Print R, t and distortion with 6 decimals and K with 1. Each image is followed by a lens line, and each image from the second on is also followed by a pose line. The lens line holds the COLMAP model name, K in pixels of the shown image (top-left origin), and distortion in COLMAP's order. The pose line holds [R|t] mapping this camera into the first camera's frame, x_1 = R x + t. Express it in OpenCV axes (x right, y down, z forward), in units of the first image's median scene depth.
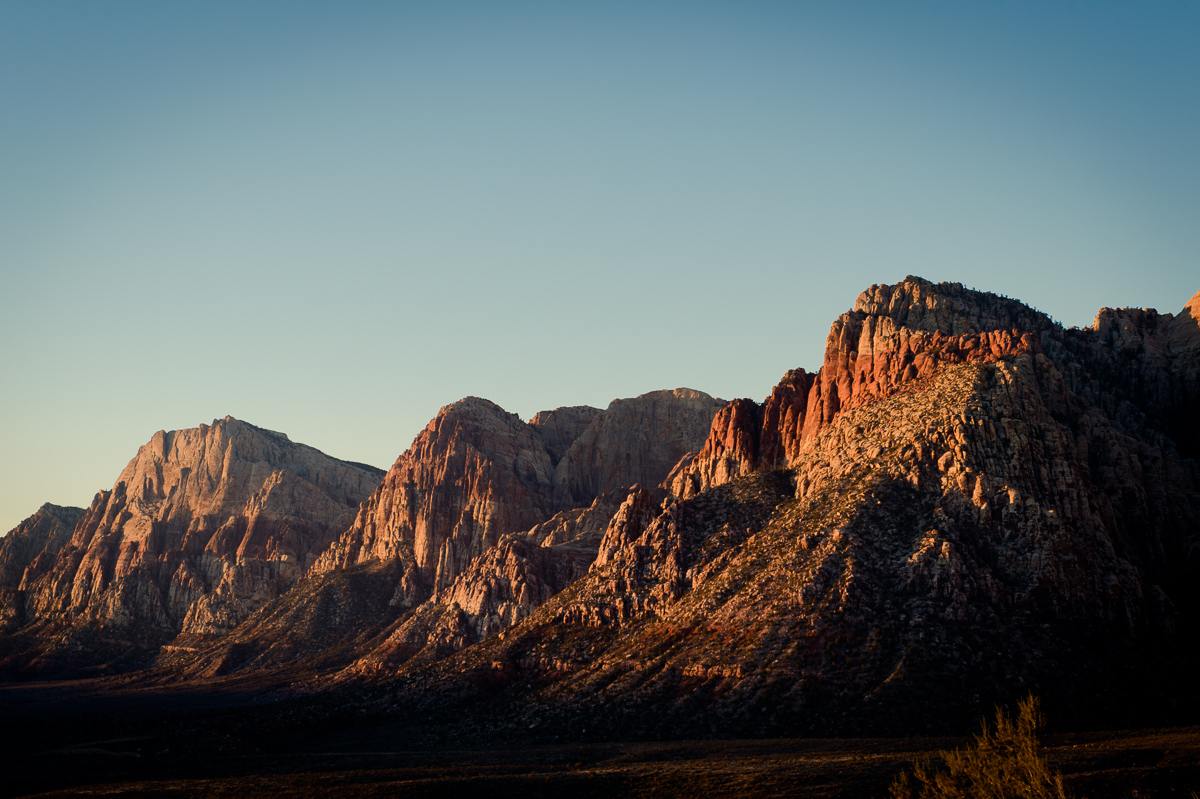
lens RADIAL K [[2333.6, 0, 597.8], [0, 2333.6, 398.4], [0, 0, 1]] dist [0.007104, 0.000000]
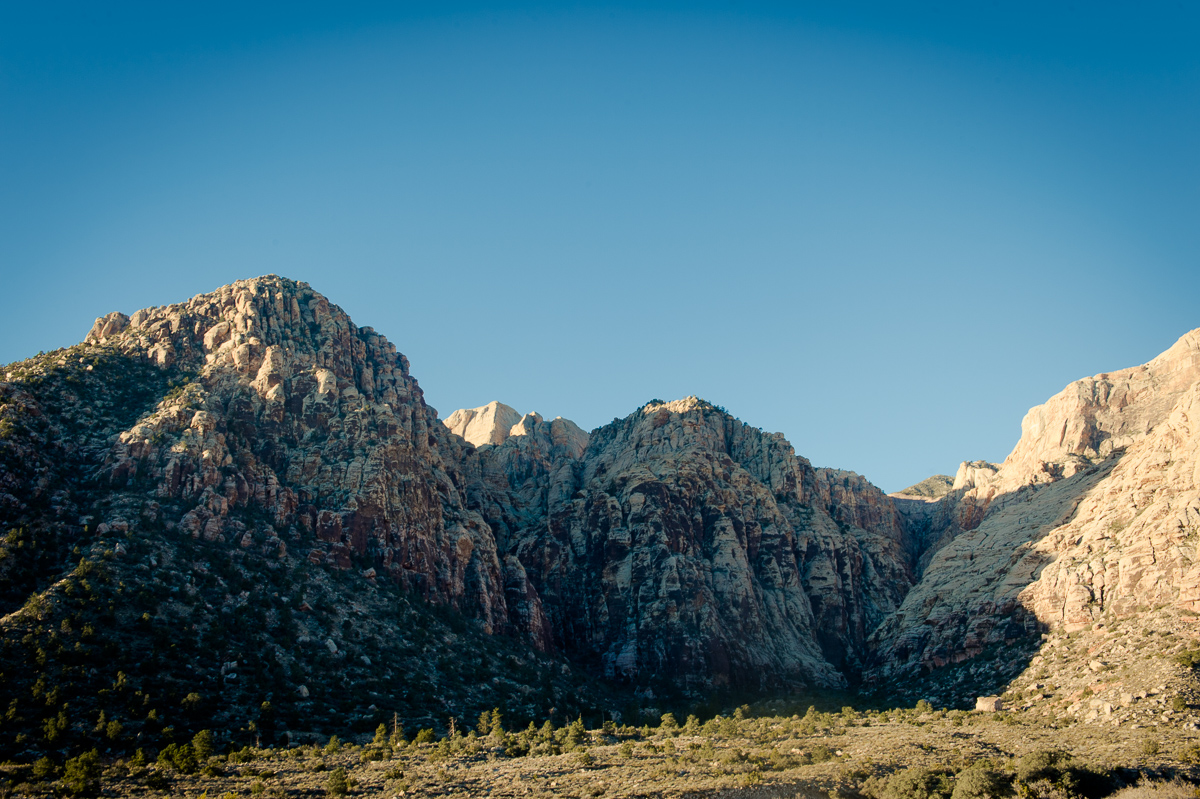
lens RADIAL K [[1112.0, 0, 602.6], [0, 1112.0, 400.2], [0, 0, 1]] dist [0.001614, 0.000000]
pose [[0.880669, 0.160888, 0.445575, 0.110002], [-0.059602, 0.970719, -0.232704, 0.108759], [-0.469968, 0.178378, 0.864472, 0.695469]]
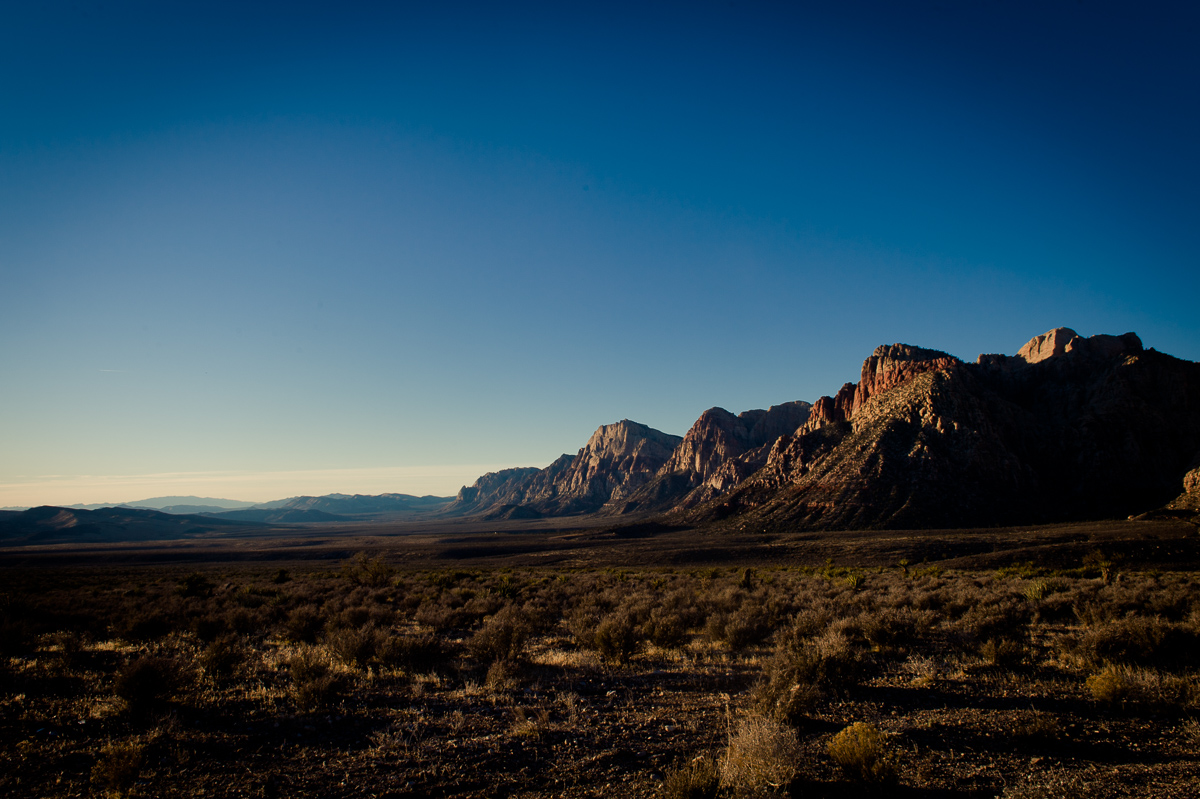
lens RADIAL K [[826.3, 0, 599.0], [0, 826.3, 402.5], [0, 0, 1]] dist [0.024853, -0.011647]
pose [[0.980072, -0.035580, -0.195431, -0.001756], [0.031661, 0.999231, -0.023140, 0.026785], [0.196104, 0.016491, 0.980445, 0.147648]]
